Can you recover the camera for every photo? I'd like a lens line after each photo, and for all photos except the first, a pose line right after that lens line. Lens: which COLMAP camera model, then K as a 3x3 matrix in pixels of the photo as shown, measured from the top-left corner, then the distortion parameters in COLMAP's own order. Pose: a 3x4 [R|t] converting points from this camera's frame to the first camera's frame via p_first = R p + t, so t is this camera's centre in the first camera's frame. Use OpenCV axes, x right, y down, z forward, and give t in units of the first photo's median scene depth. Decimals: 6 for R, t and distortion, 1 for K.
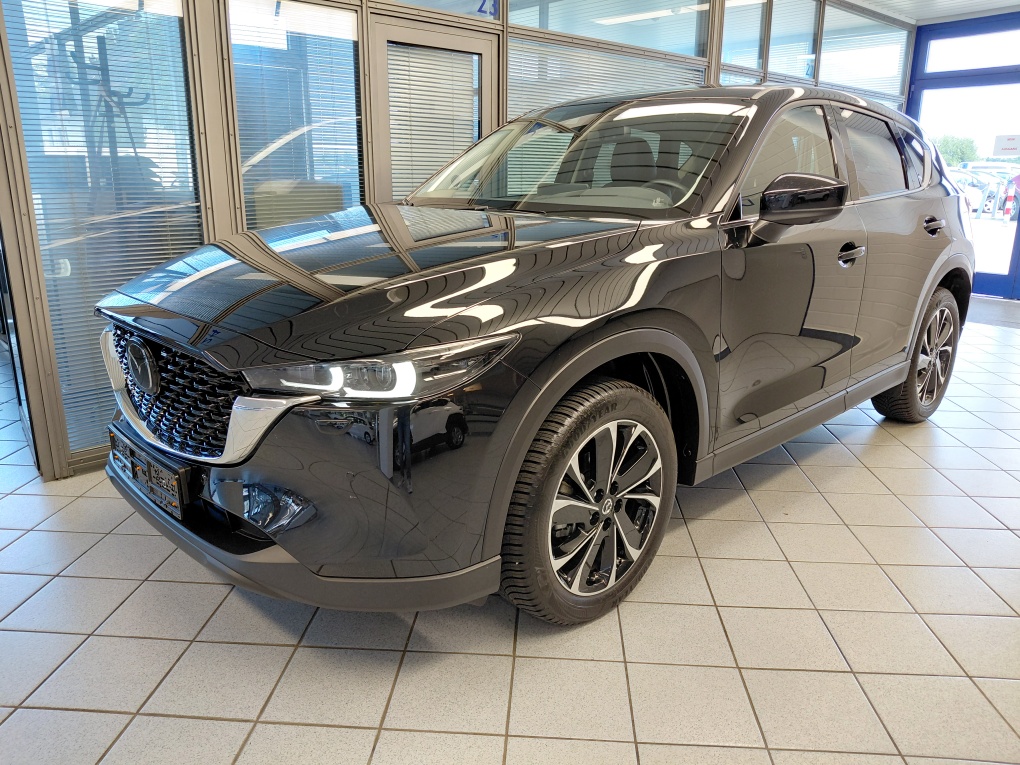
lens RADIAL K [[777.9, 0, 510.0], [0, 777.9, 382.5], [0, 0, 1]] dist [-0.009568, -0.027258]
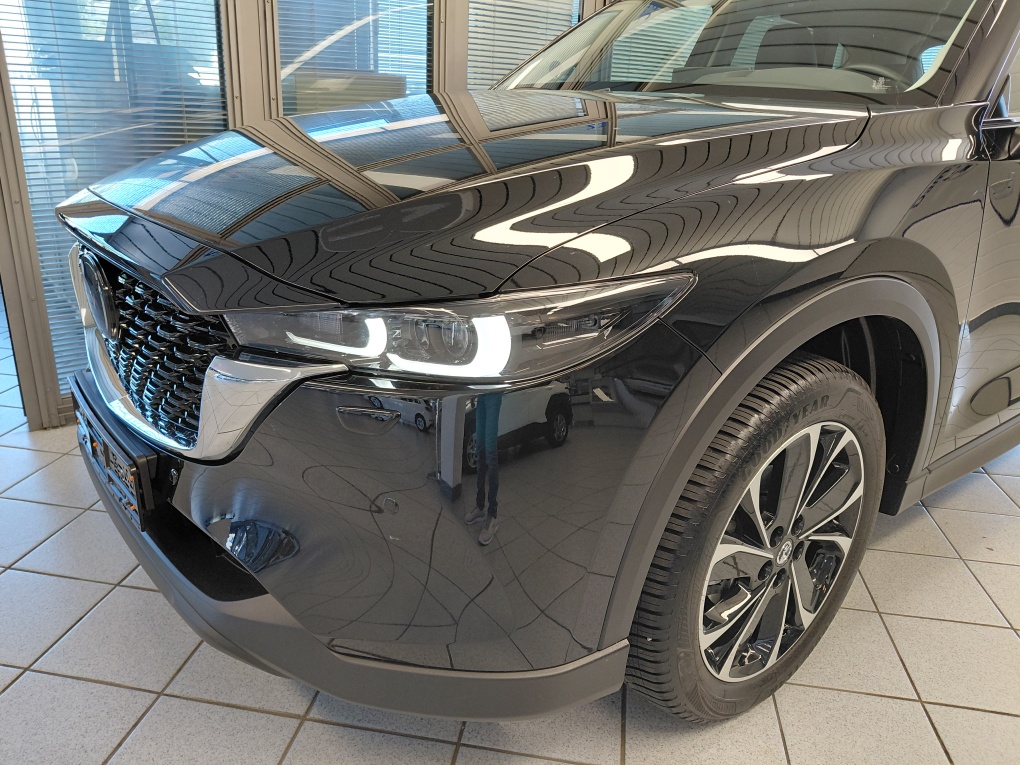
lens RADIAL K [[782.0, 0, 453.2], [0, 782.0, 382.1], [0, 0, 1]] dist [-0.083612, -0.001325]
pose [[0.988308, 0.072398, -0.134188, -0.076456], [-0.058750, 0.992943, 0.103018, -0.032477], [0.140699, -0.093930, 0.985587, 0.386530]]
